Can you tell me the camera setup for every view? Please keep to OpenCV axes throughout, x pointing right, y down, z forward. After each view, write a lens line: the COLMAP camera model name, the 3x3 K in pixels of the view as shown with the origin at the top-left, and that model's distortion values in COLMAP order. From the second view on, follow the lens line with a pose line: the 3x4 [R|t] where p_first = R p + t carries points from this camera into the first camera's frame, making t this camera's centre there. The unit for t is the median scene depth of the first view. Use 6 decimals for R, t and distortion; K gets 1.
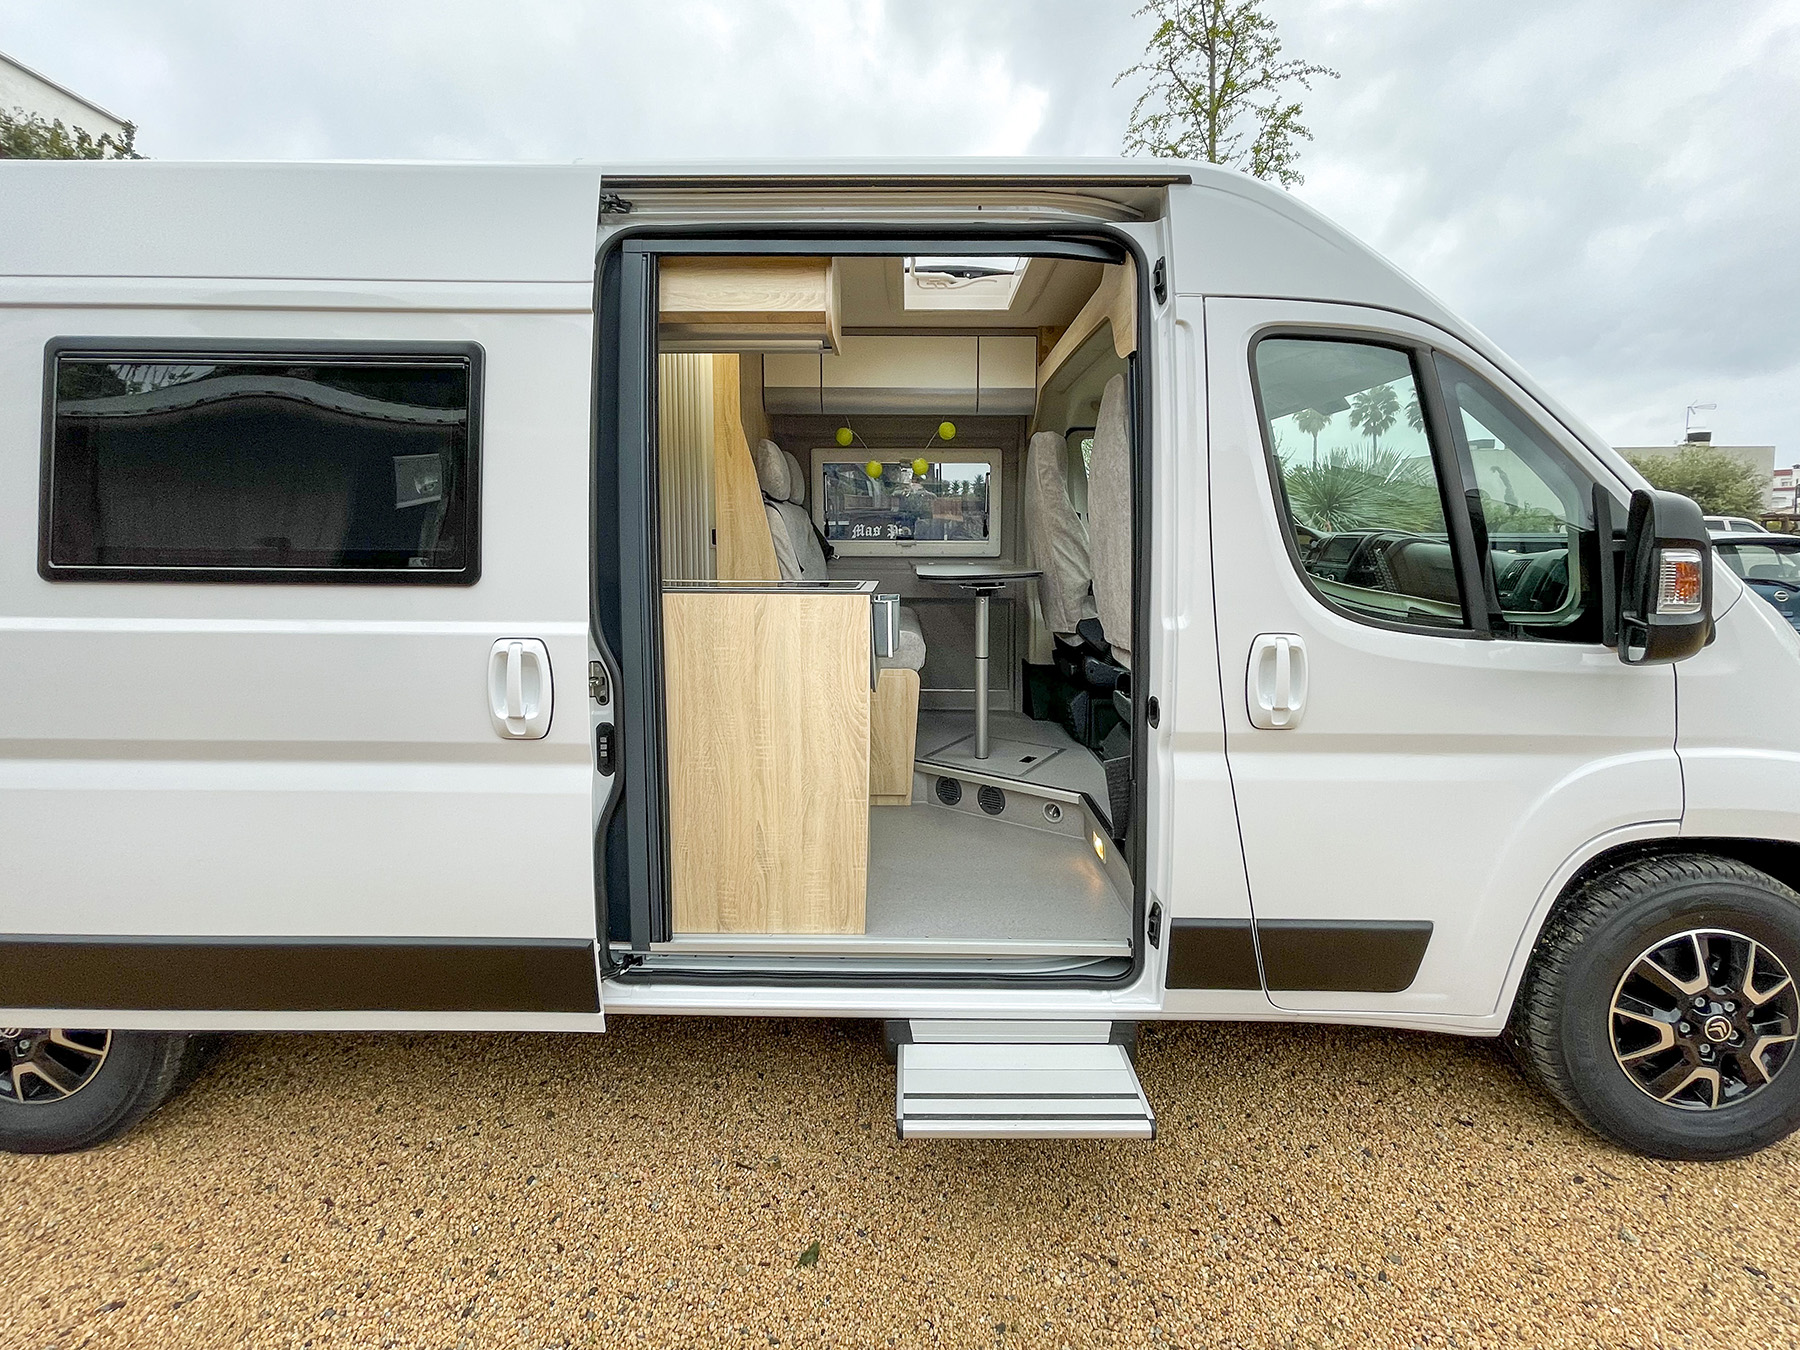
lens RADIAL K [[772.8, 0, 910.4], [0, 772.8, 580.9], [0, 0, 1]] dist [-0.011676, -0.000428]
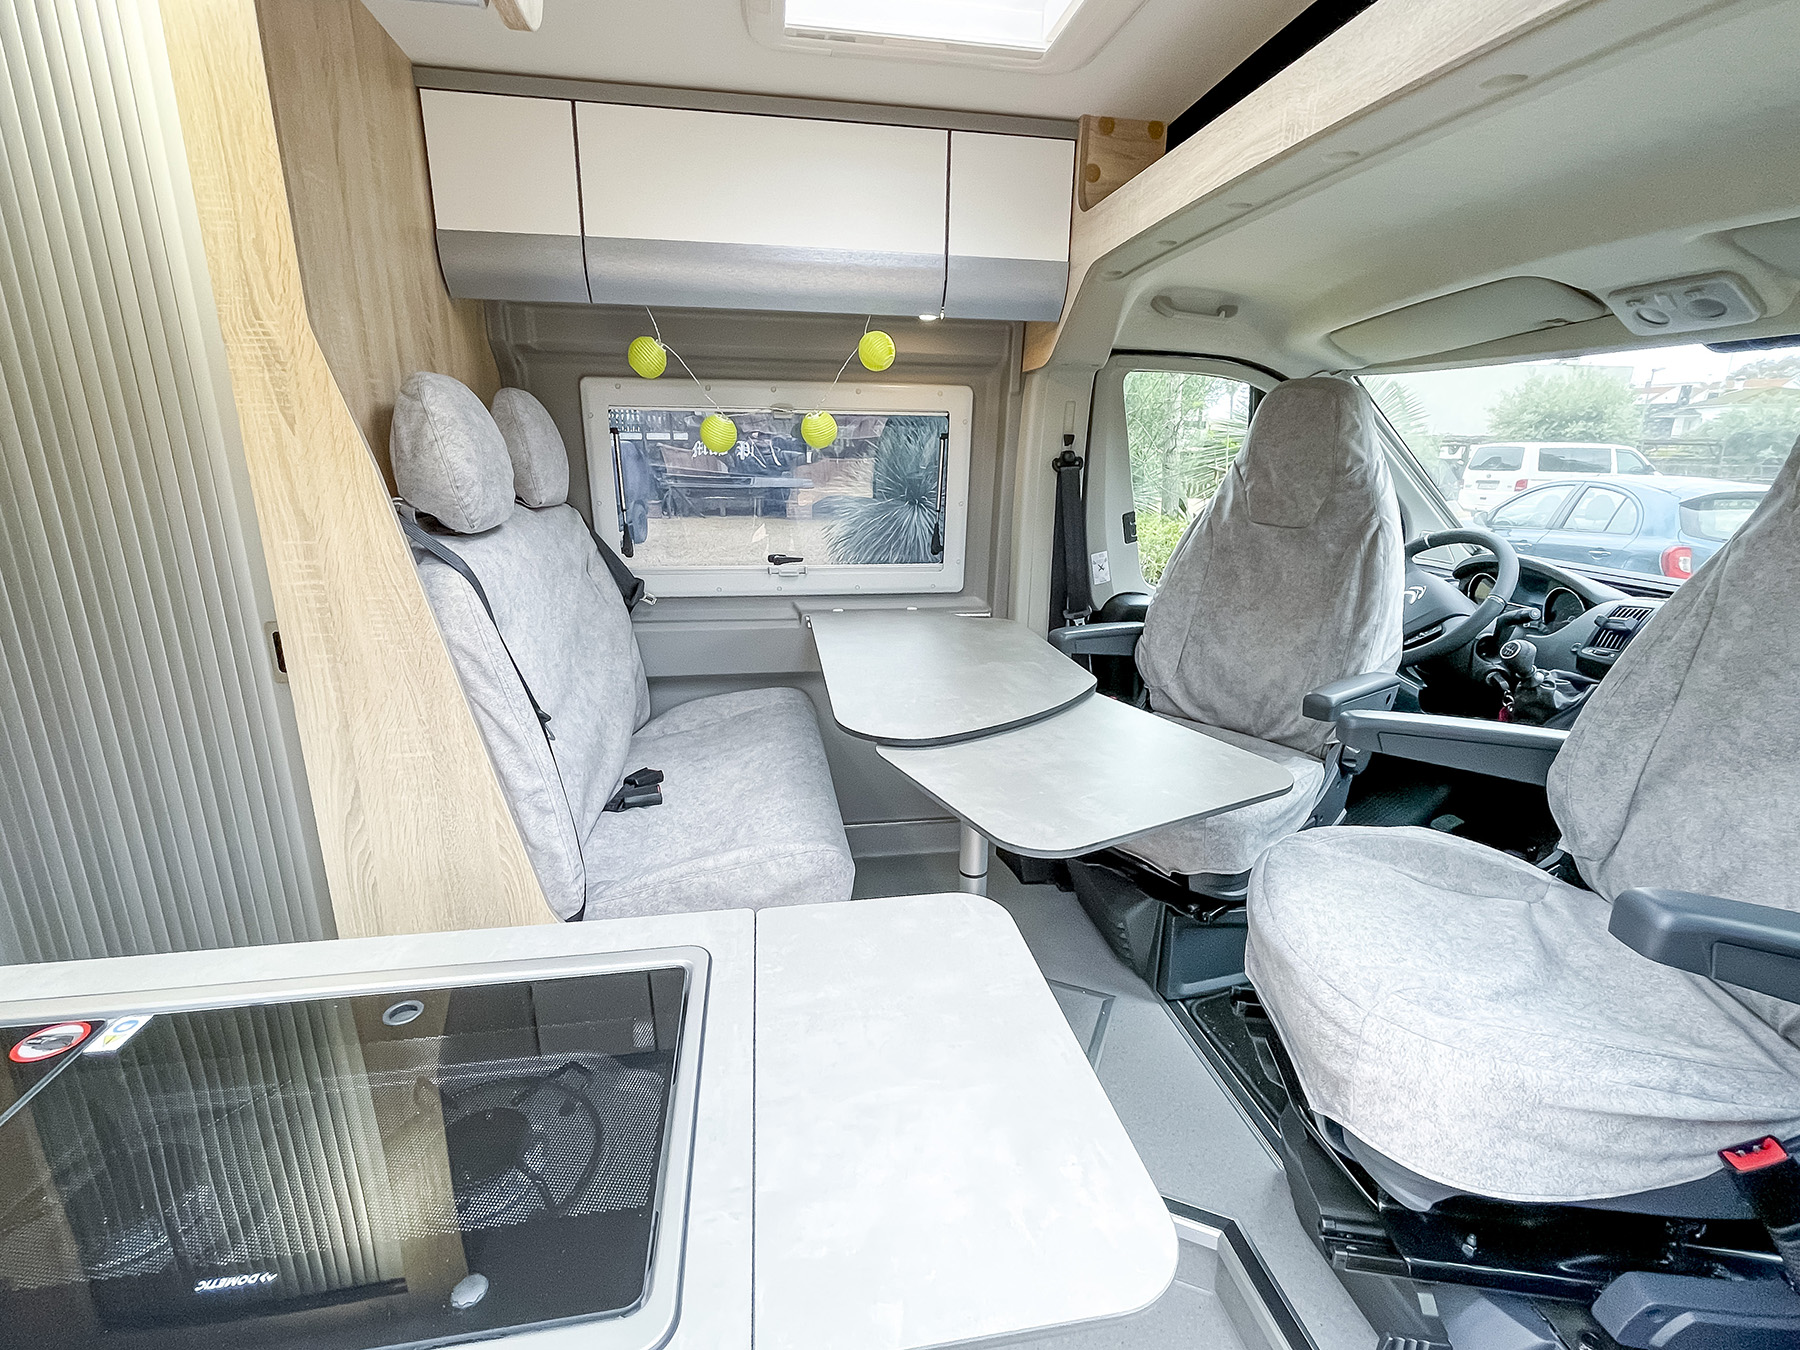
lens RADIAL K [[818.0, 0, 903.6], [0, 818.0, 644.2], [0, 0, 1]] dist [-0.013651, 0.000331]
pose [[0.985683, -0.029688, 0.165978, -0.038268], [-0.001625, 0.982659, 0.185413, -0.187902], [-0.168604, -0.183028, 0.968542, 0.819403]]
